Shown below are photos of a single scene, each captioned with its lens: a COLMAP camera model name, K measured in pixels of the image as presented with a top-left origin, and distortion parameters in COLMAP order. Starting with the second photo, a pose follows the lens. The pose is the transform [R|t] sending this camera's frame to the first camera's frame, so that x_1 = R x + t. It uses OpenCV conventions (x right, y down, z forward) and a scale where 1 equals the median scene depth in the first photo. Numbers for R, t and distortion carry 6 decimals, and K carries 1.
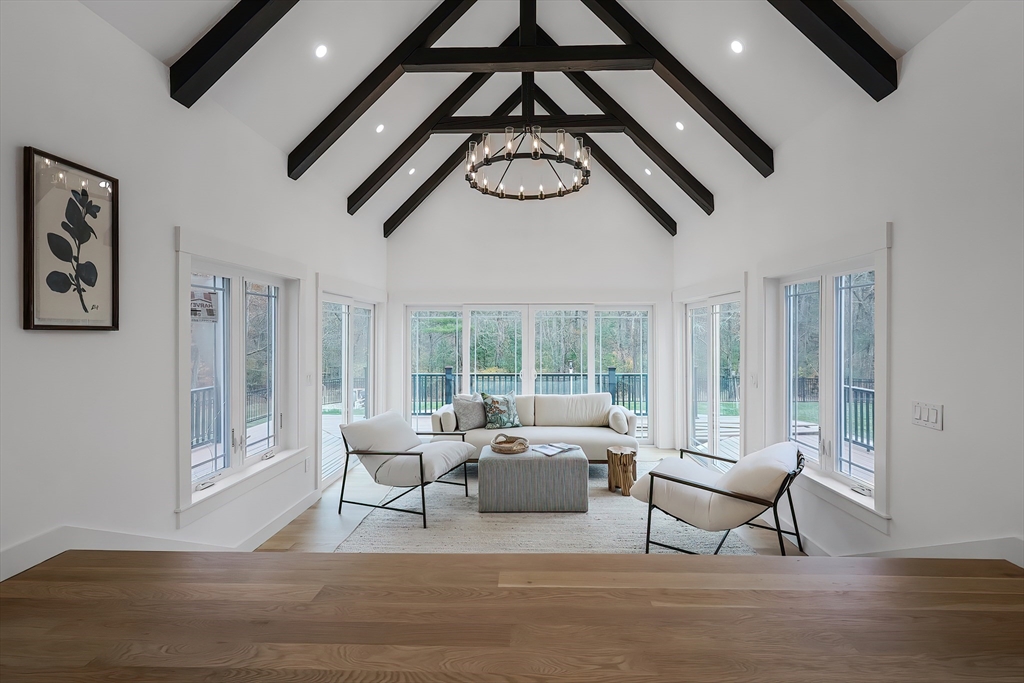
lens RADIAL K [[444.5, 0, 514.0], [0, 444.5, 337.6], [0, 0, 1]] dist [-0.001151, 0.000737]
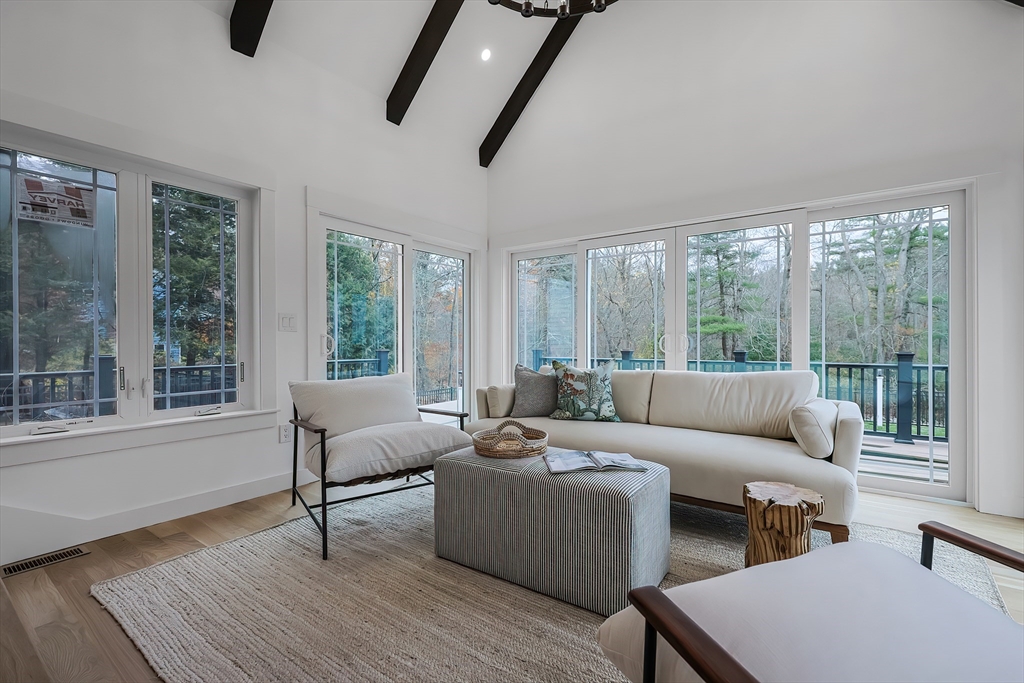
lens RADIAL K [[444.5, 0, 515.7], [0, 444.5, 347.8], [0, 0, 1]] dist [-0.001151, 0.000737]
pose [[0.827659, 0.004604, -0.561212, 0.310688], [-0.001035, 0.999977, 0.006677, 0.137570], [0.561230, -0.004945, 0.827645, 0.615821]]
